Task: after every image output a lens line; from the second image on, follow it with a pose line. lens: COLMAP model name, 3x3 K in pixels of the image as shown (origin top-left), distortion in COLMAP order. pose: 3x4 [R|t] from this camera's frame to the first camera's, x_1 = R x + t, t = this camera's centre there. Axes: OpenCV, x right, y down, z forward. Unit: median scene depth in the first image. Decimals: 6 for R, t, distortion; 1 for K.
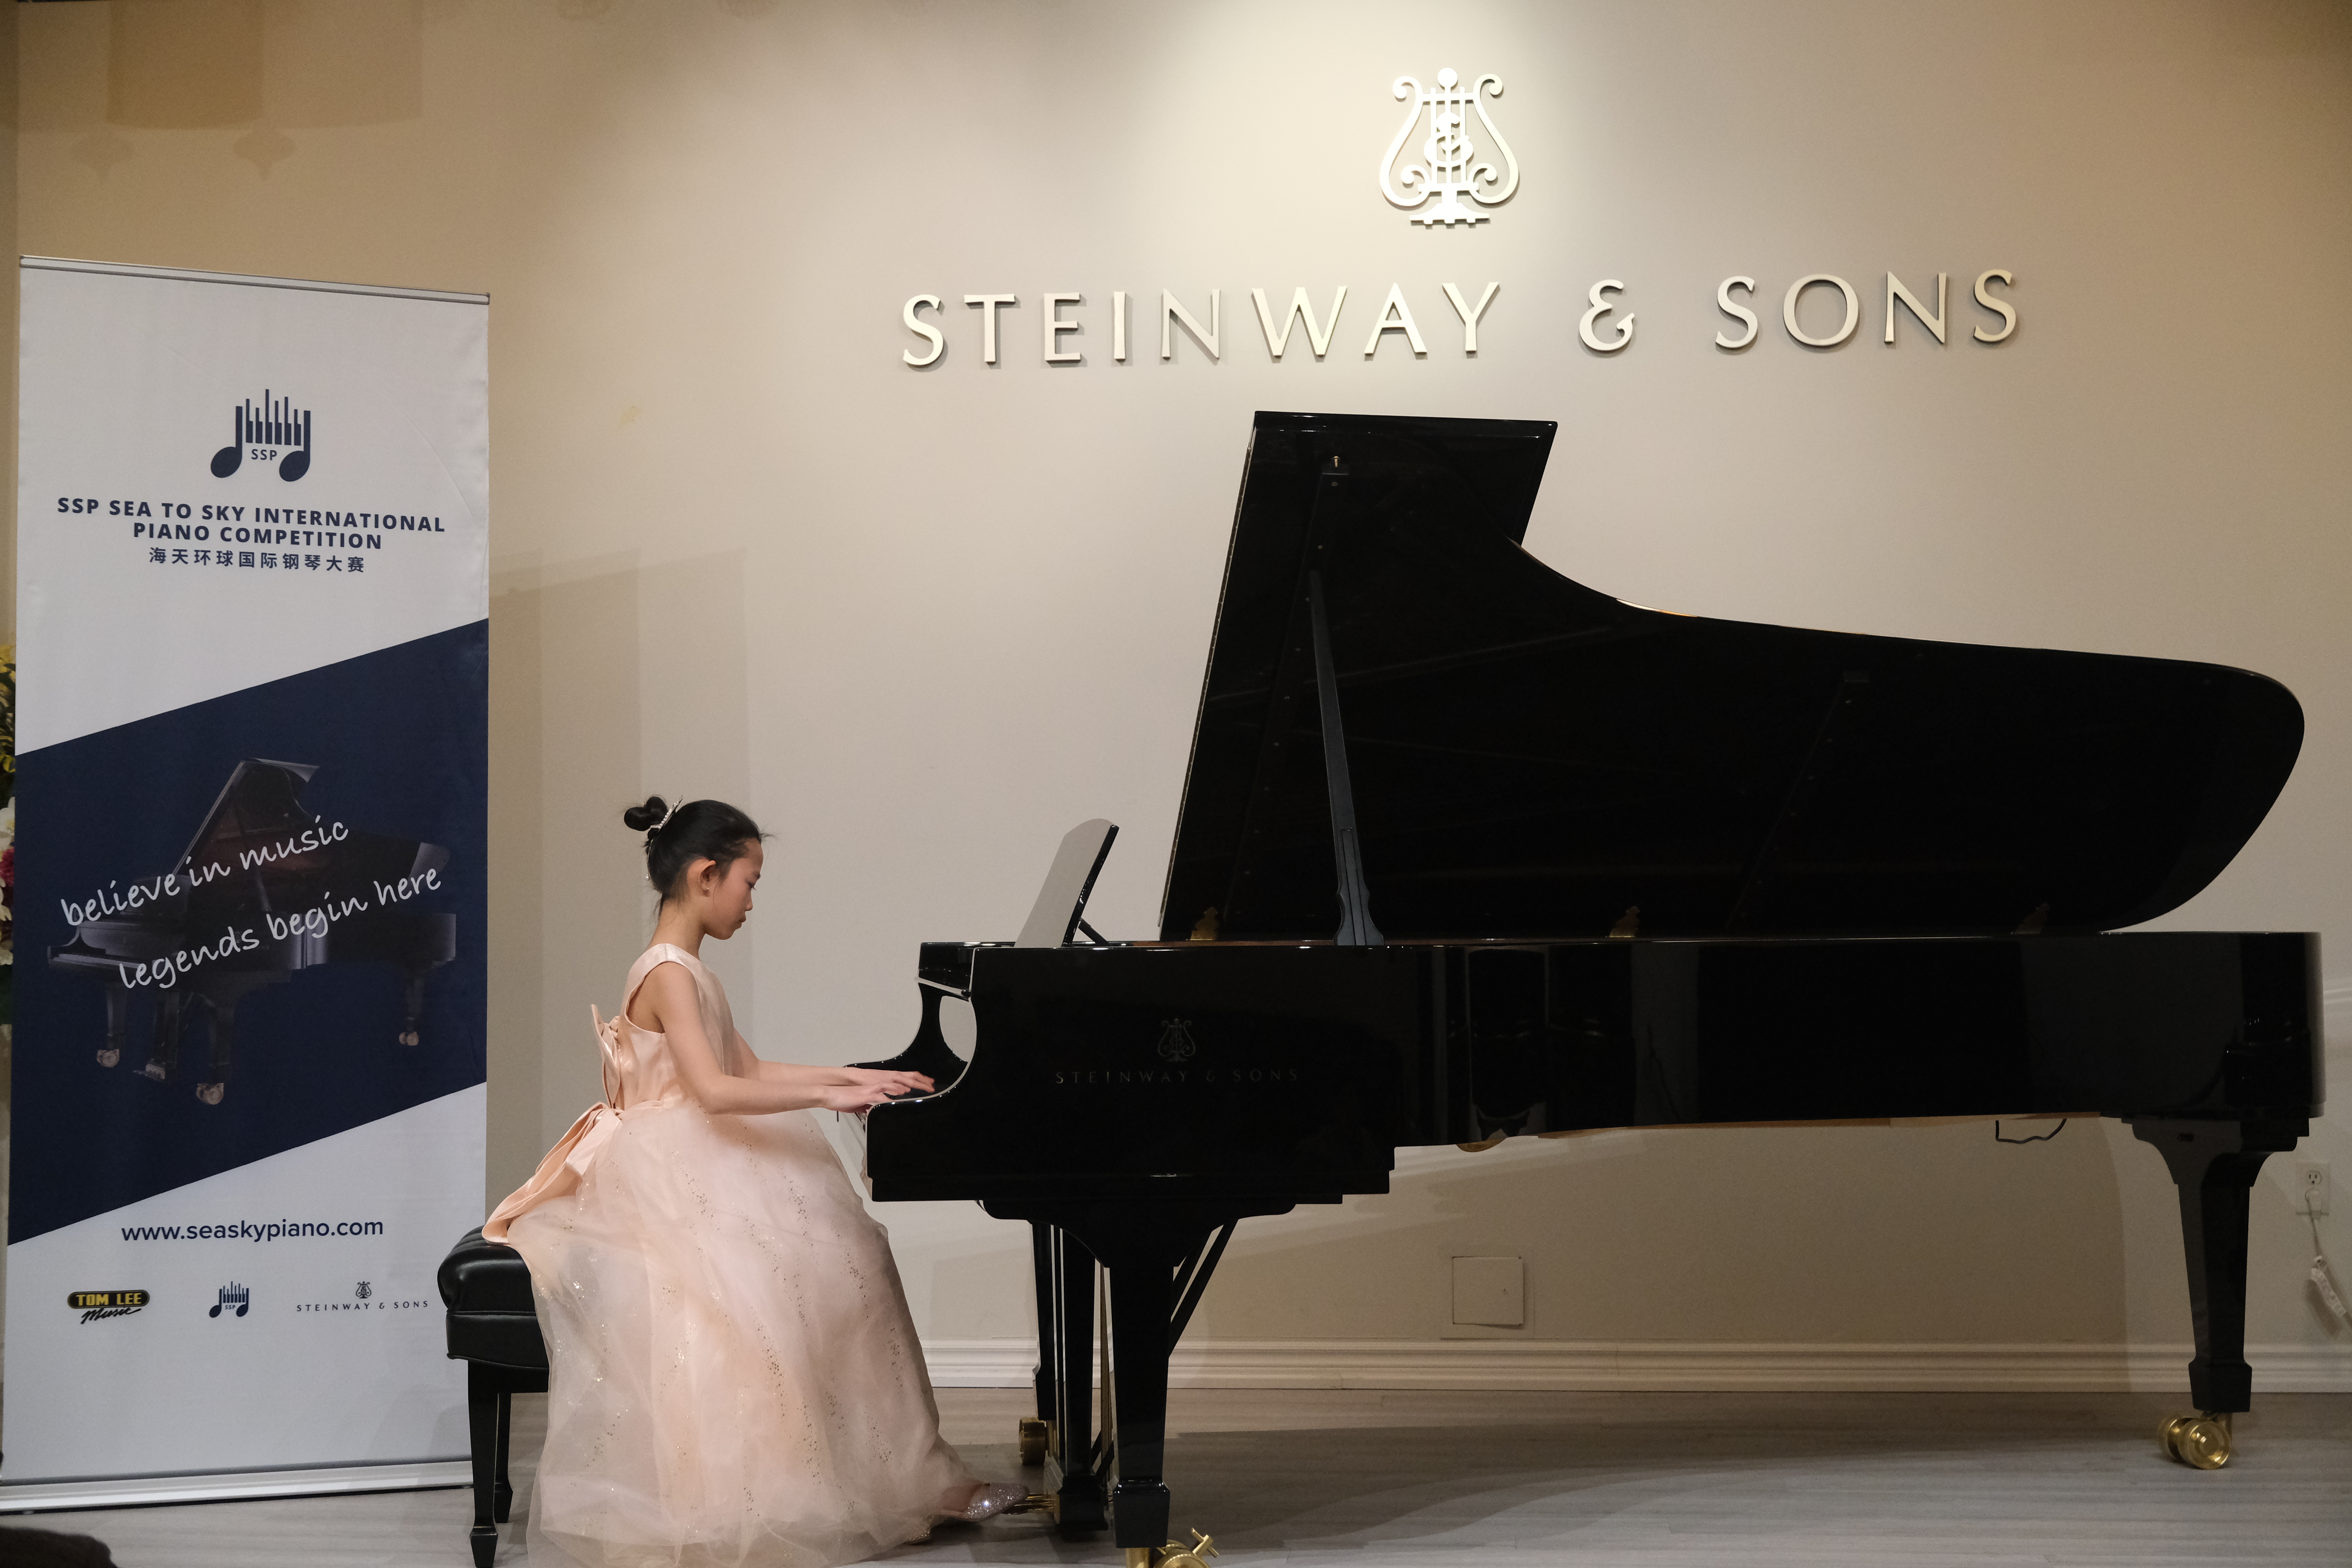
lens RADIAL K [[3521.6, 0, 1181.5], [0, 3521.6, 777.2], [0, 0, 1]] dist [-0.008414, 0.000000]
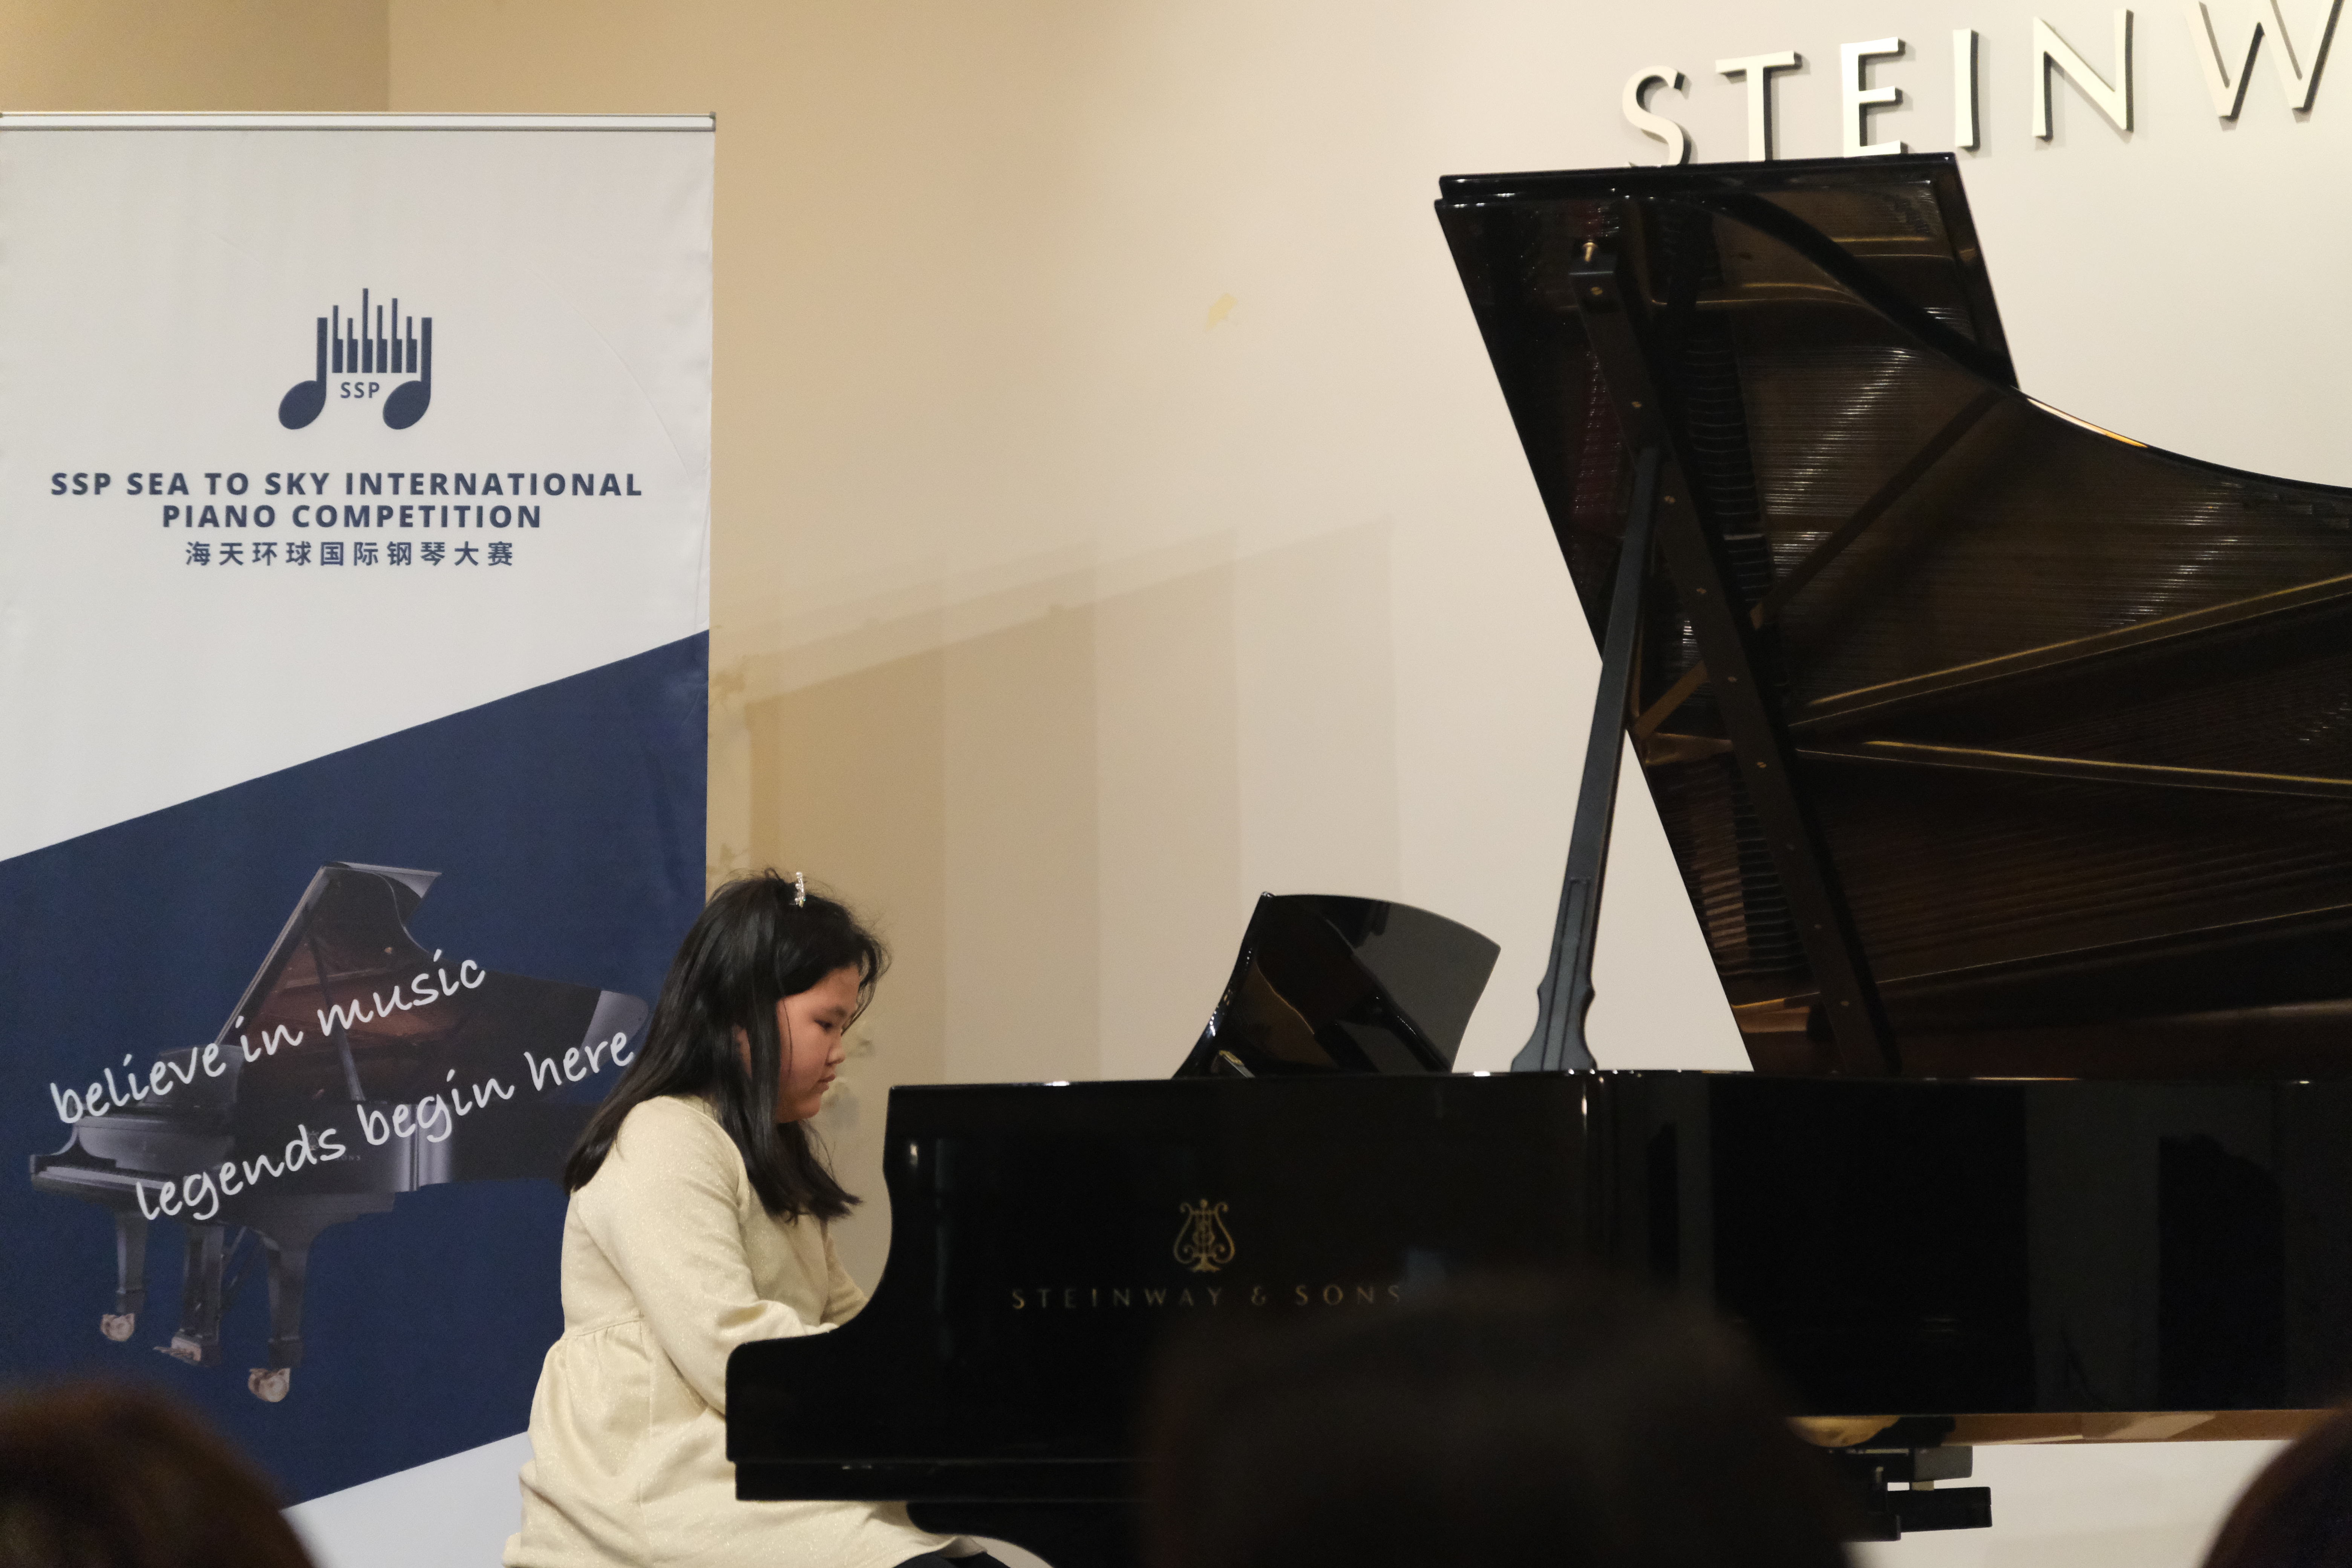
lens RADIAL K [[6320.2, 0, 1195.4], [0, 6320.2, 785.9], [0, 0, 1]] dist [-0.018485, 0.000000]
pose [[0.899500, -0.041046, -0.434988, 0.373027], [0.018735, 0.998285, -0.055457, 0.046960], [0.436518, 0.041735, 0.898727, 0.034173]]
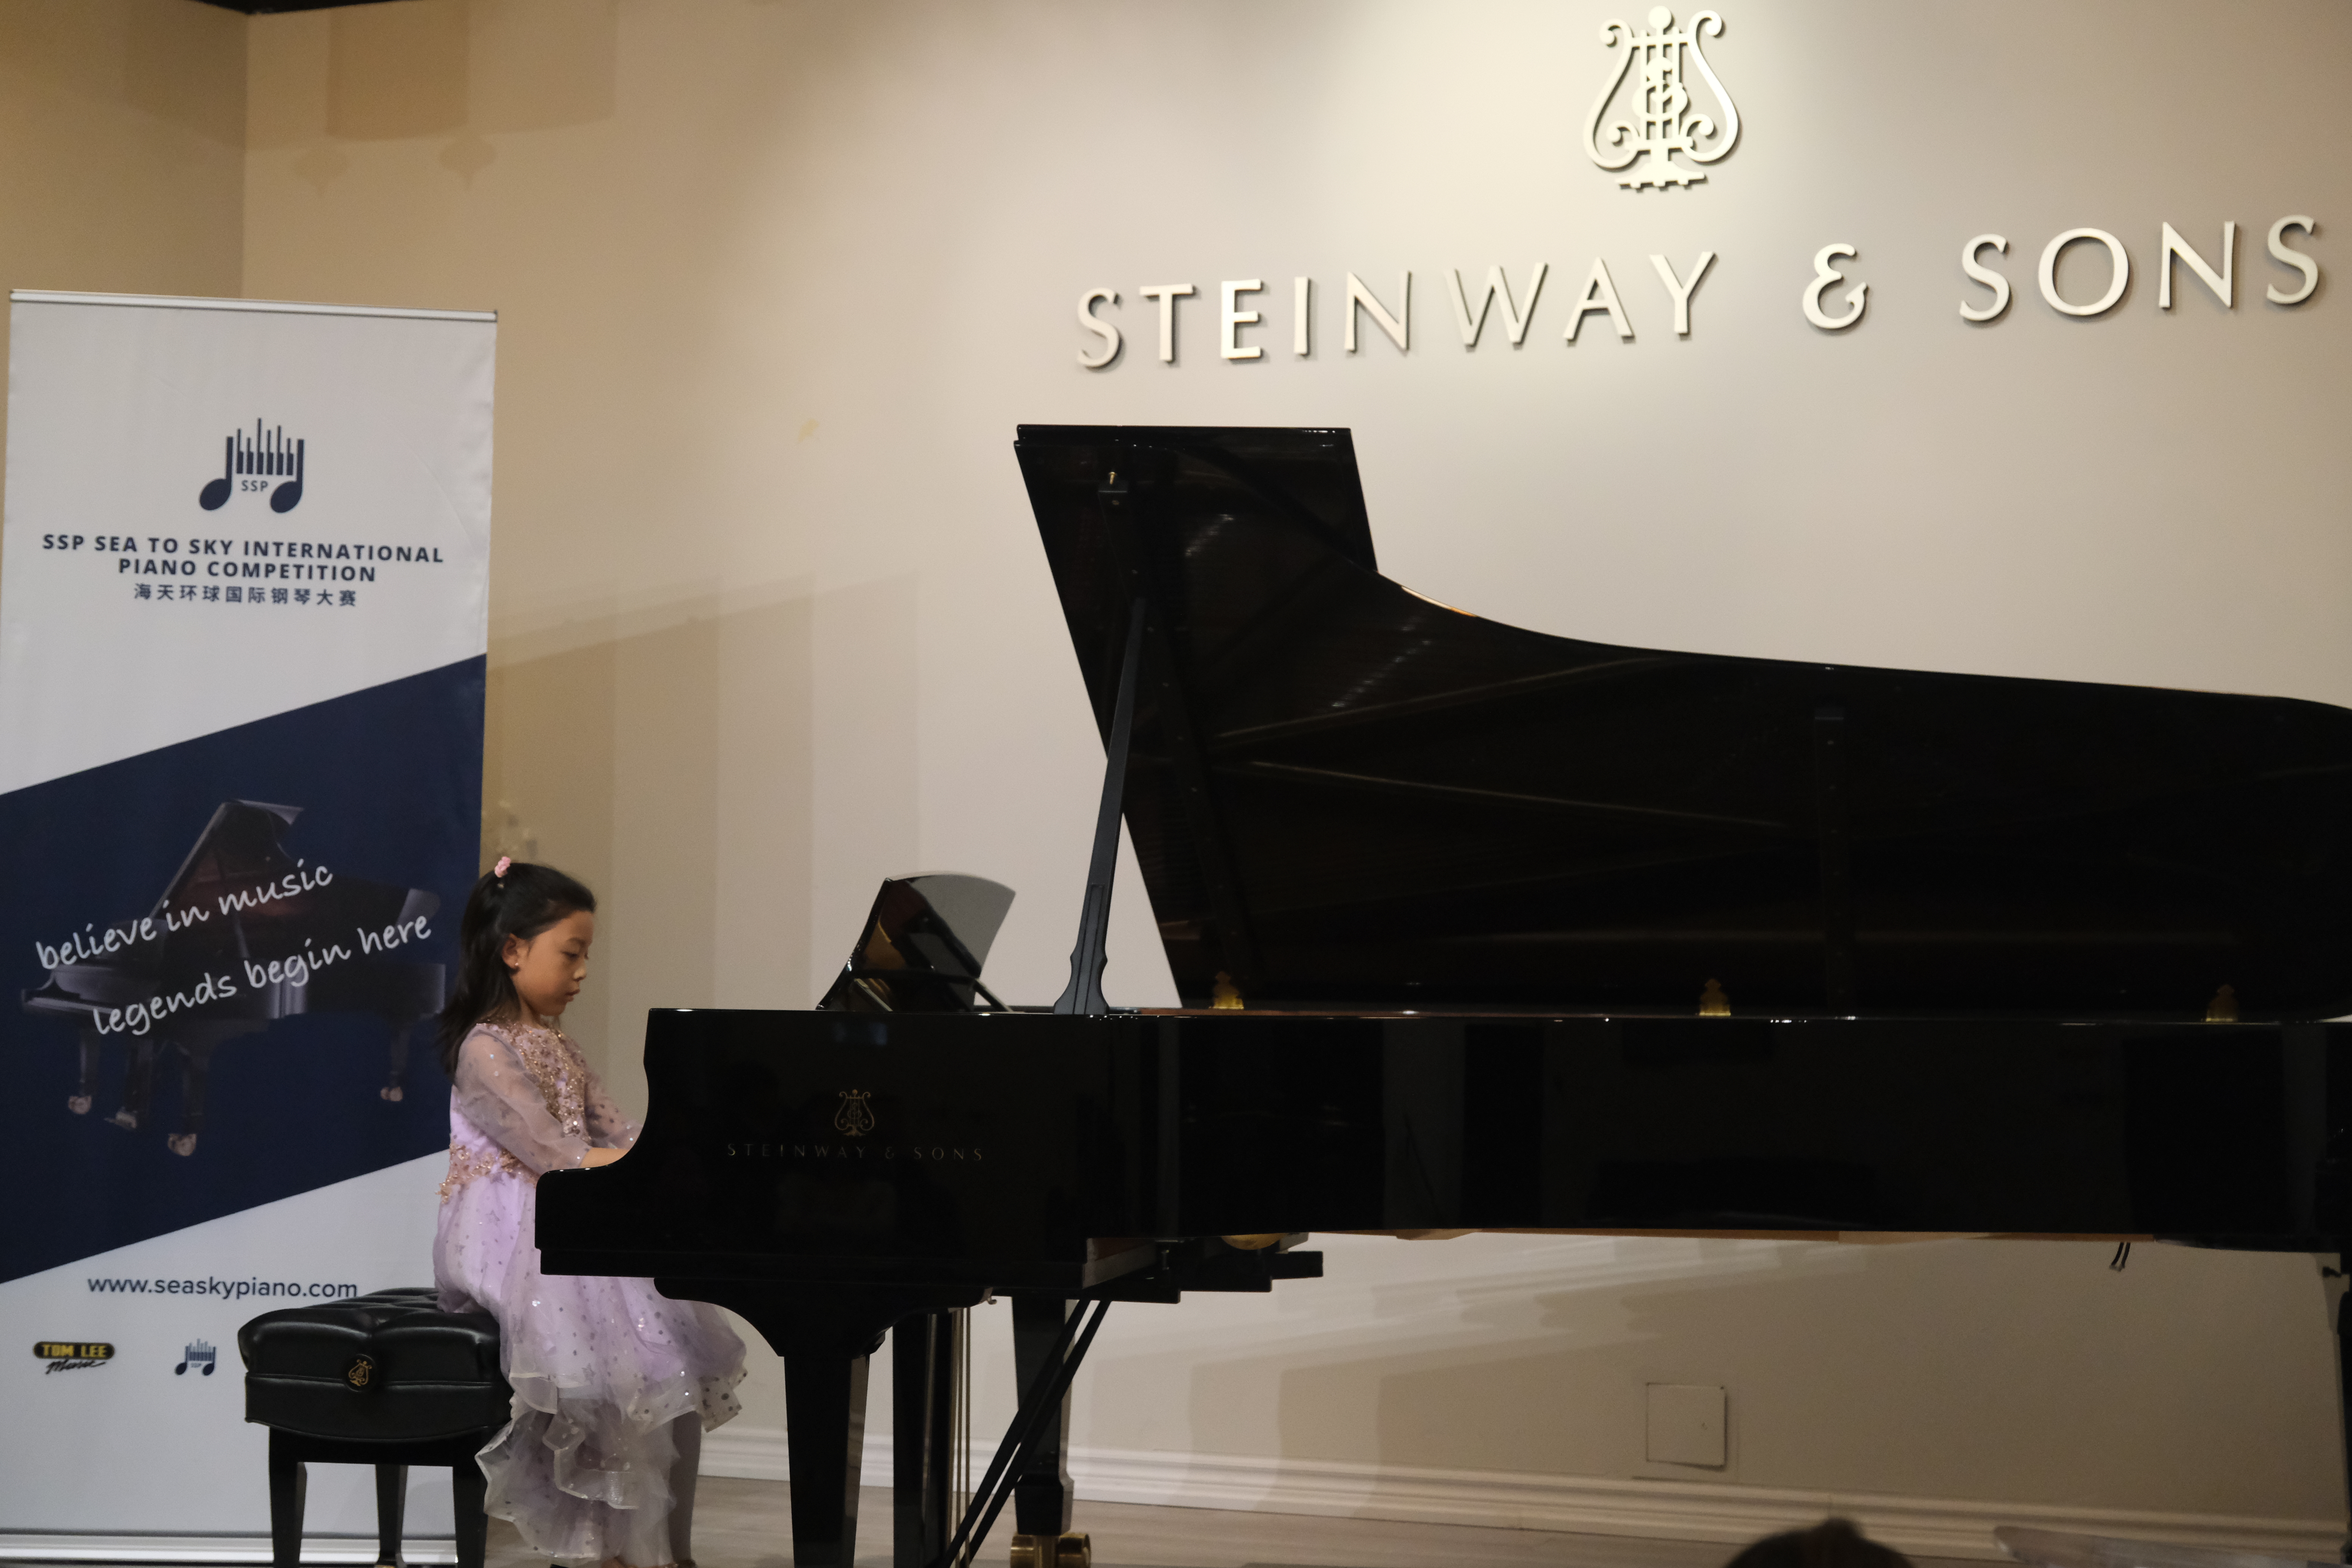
lens RADIAL K [[4148.9, 0, 1201.5], [0, 4148.9, 776.1], [0, 0, 1]] dist [-0.009376, 0.000000]
pose [[0.950588, 0.003031, -0.310441, 0.339674], [-0.006107, 0.999941, -0.008935, -0.003256], [0.310396, 0.010389, 0.950551, -0.001993]]
